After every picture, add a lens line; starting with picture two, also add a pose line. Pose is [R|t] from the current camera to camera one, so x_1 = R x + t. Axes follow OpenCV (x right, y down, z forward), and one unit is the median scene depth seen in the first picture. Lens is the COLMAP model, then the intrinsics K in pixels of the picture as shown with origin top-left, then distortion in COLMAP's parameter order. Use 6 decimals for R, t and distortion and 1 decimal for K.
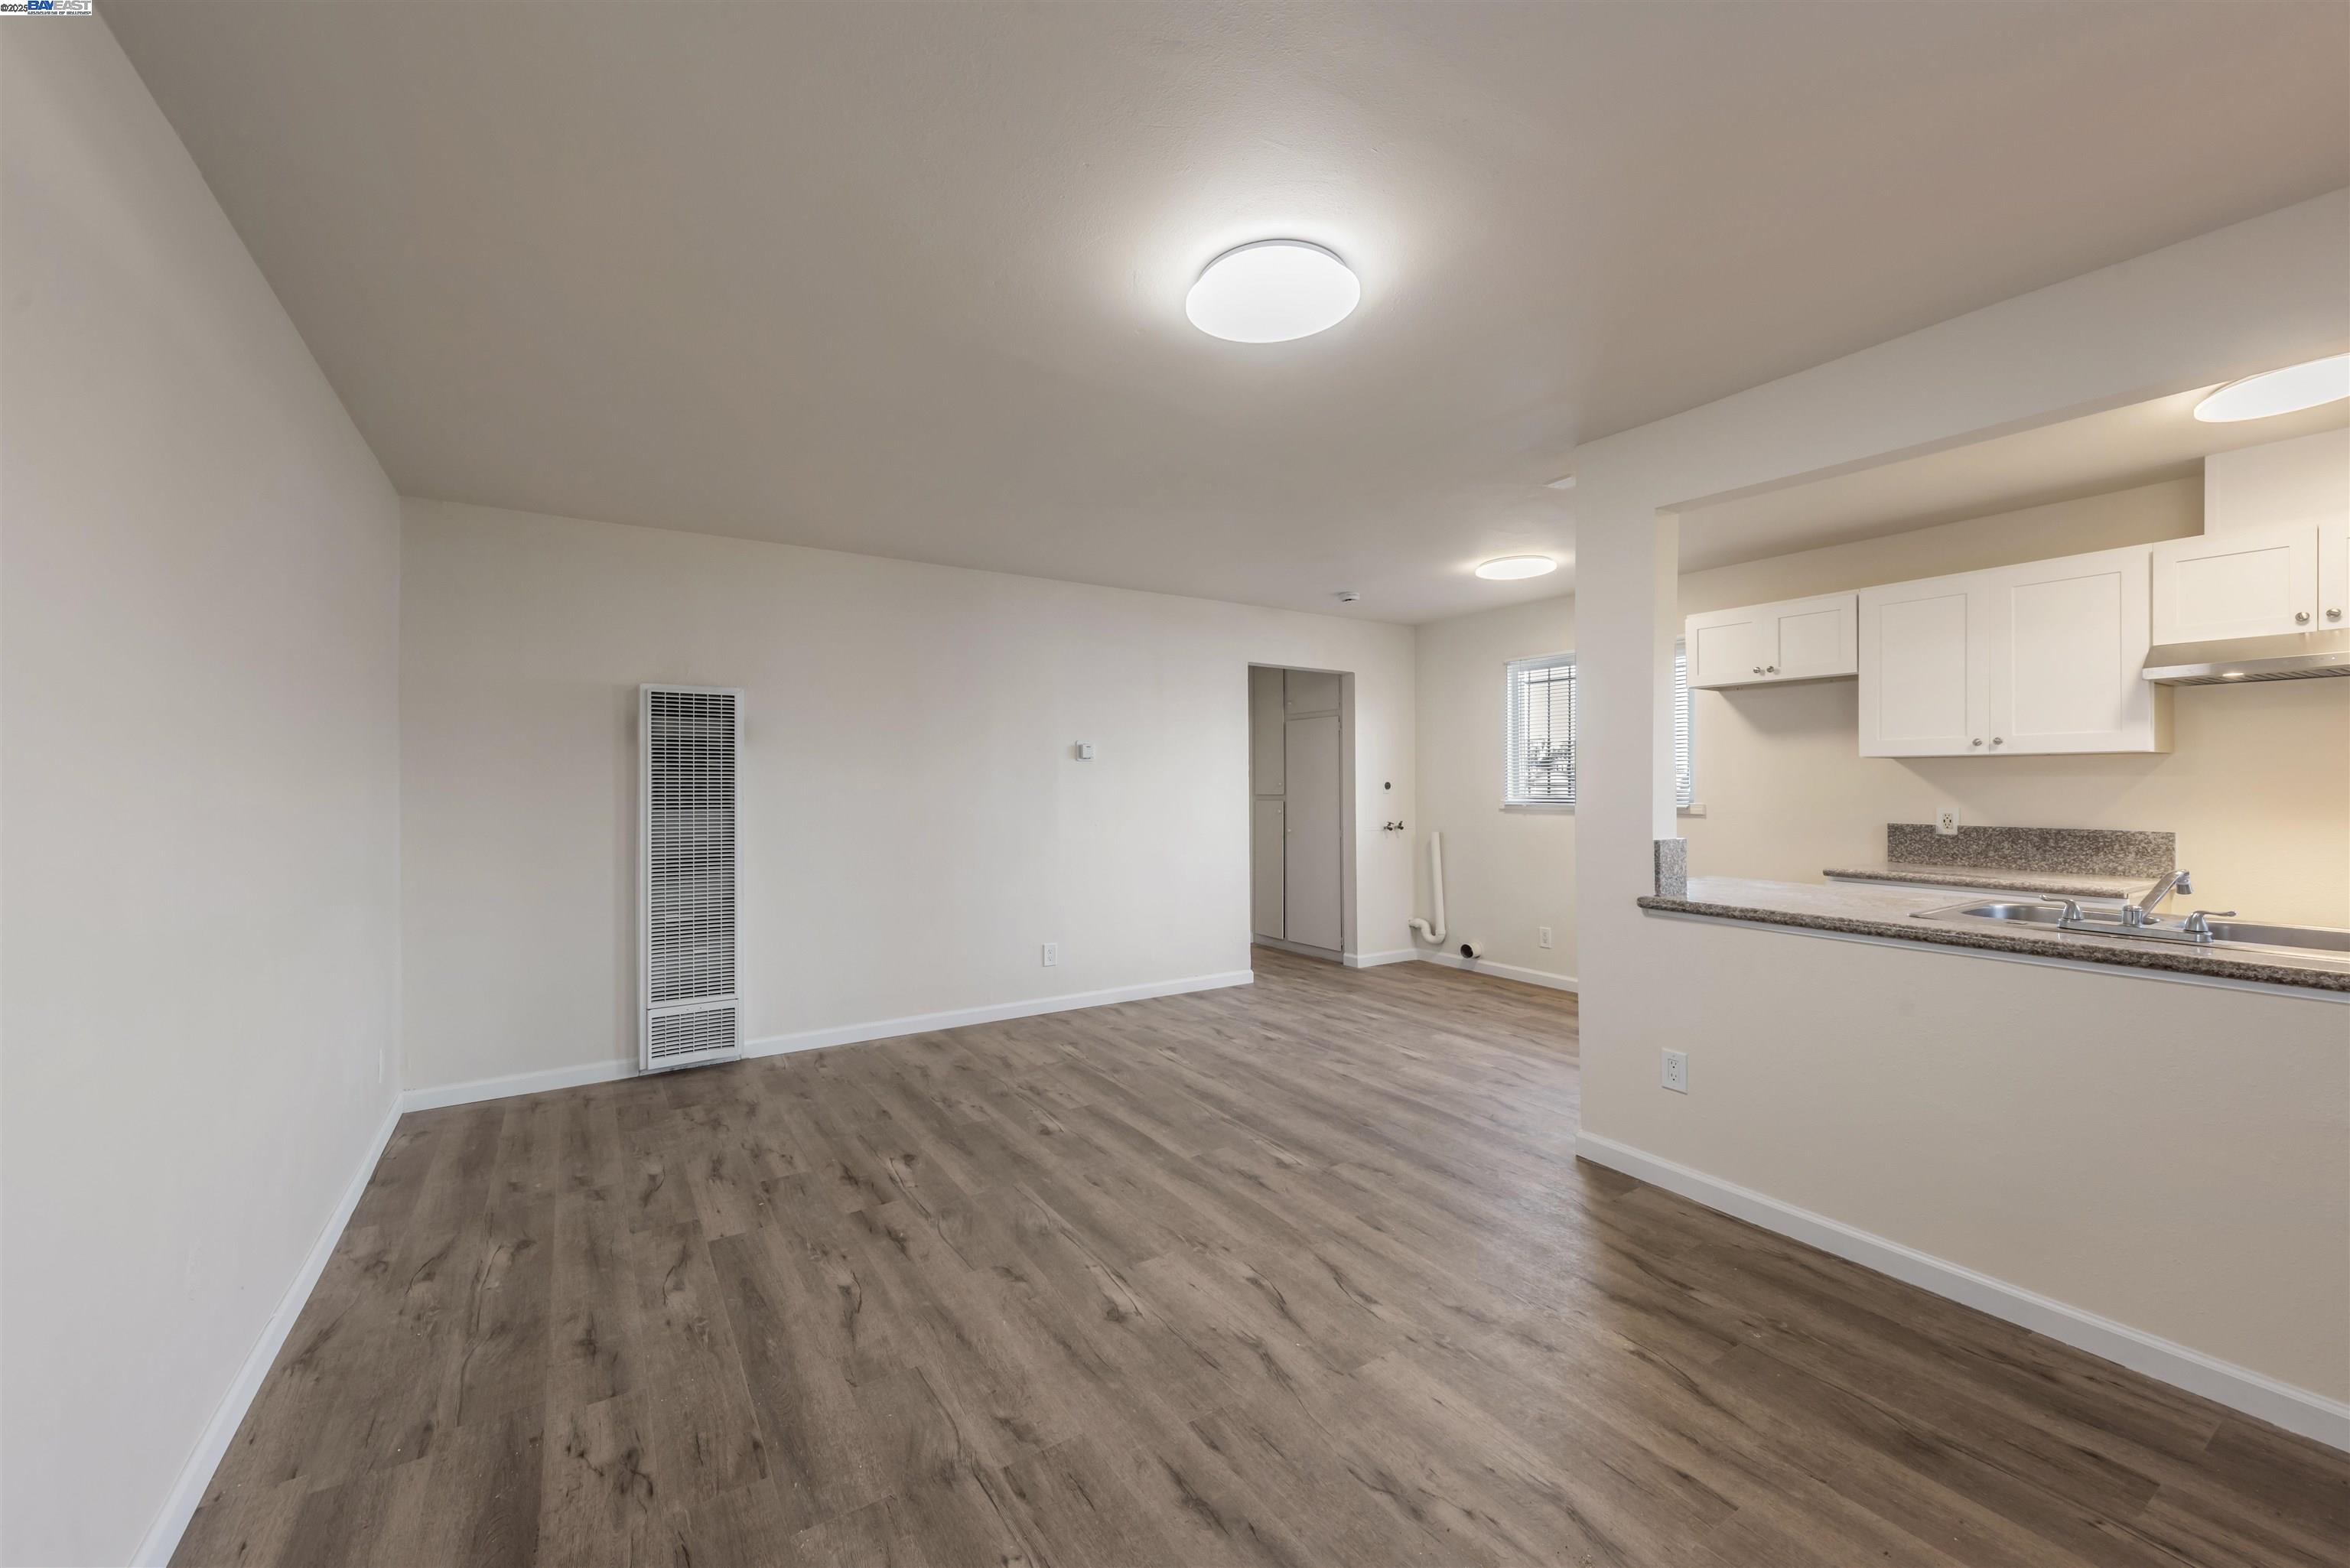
lens RADIAL K [[913.8, 0, 1175.0], [0, 913.8, 784.0], [0, 0, 1]] dist [0.019203, -0.005340]
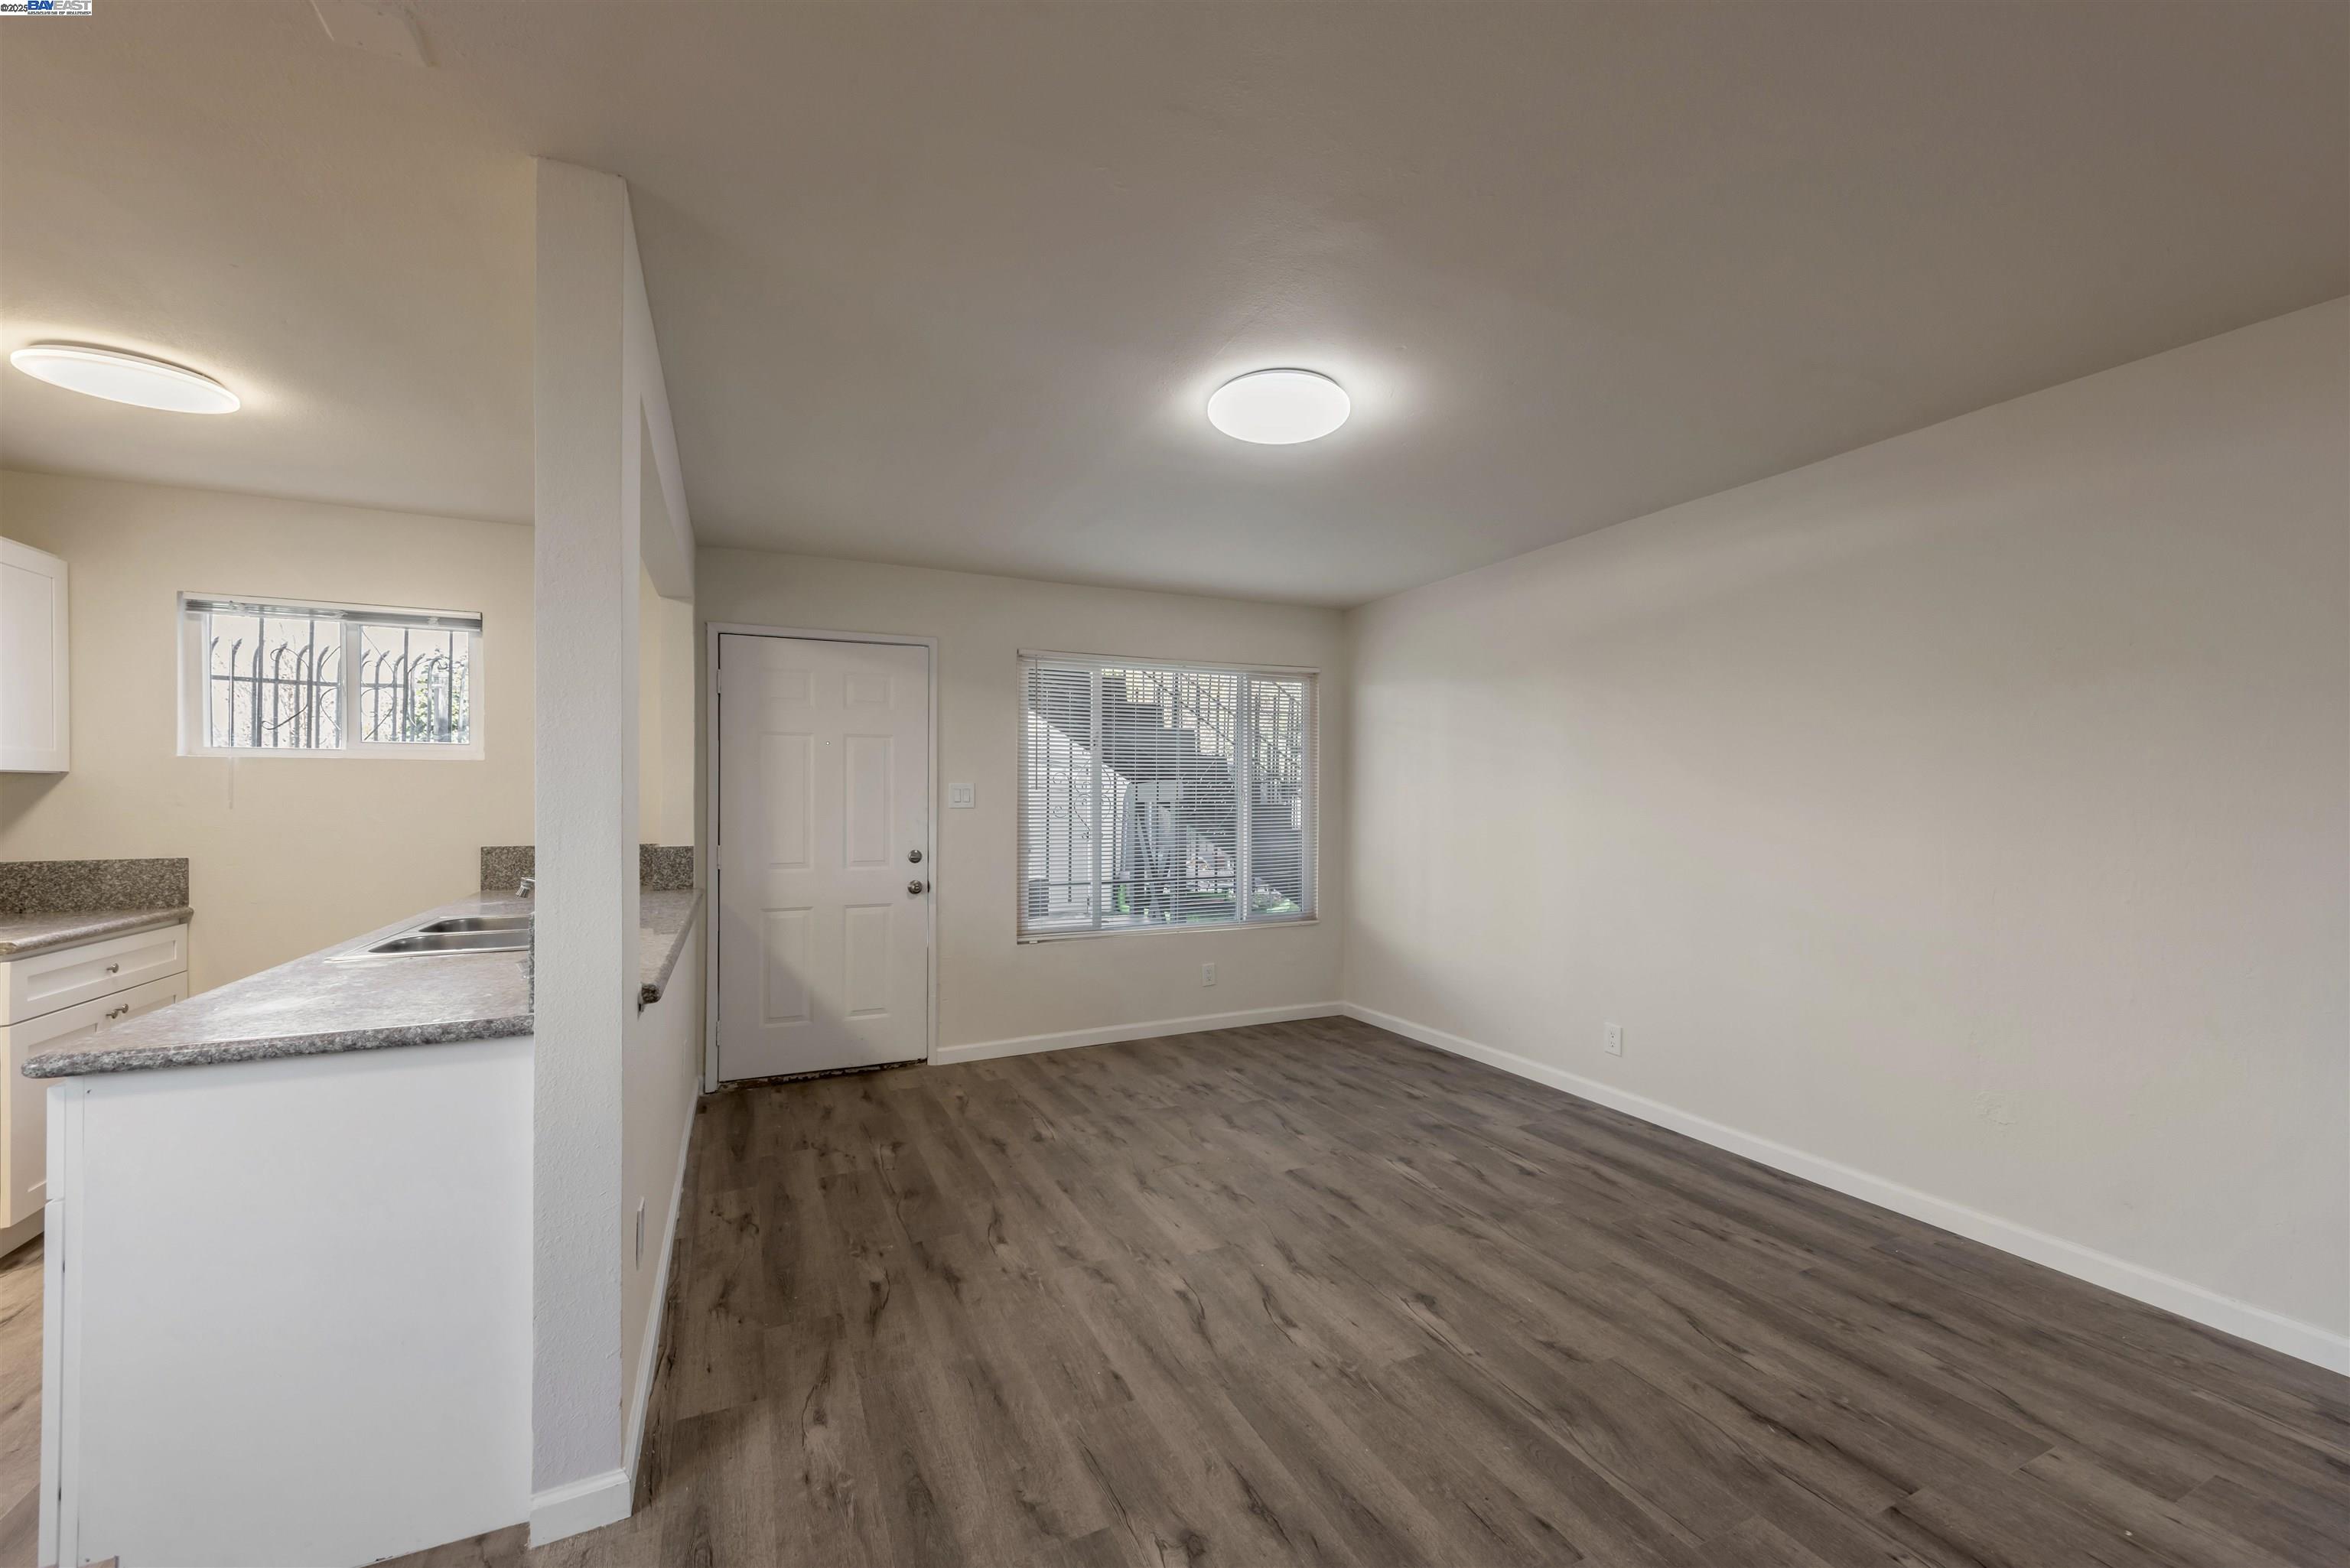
lens RADIAL K [[941.7, 0, 1193.0], [0, 941.7, 799.5], [0, 0, 1]] dist [0.014740, -0.006899]
pose [[-0.993717, 0.006989, 0.111706, 0.070631], [0.007976, 0.999933, 0.008392, -0.011000], [-0.111640, 0.009230, -0.993706, 1.943631]]
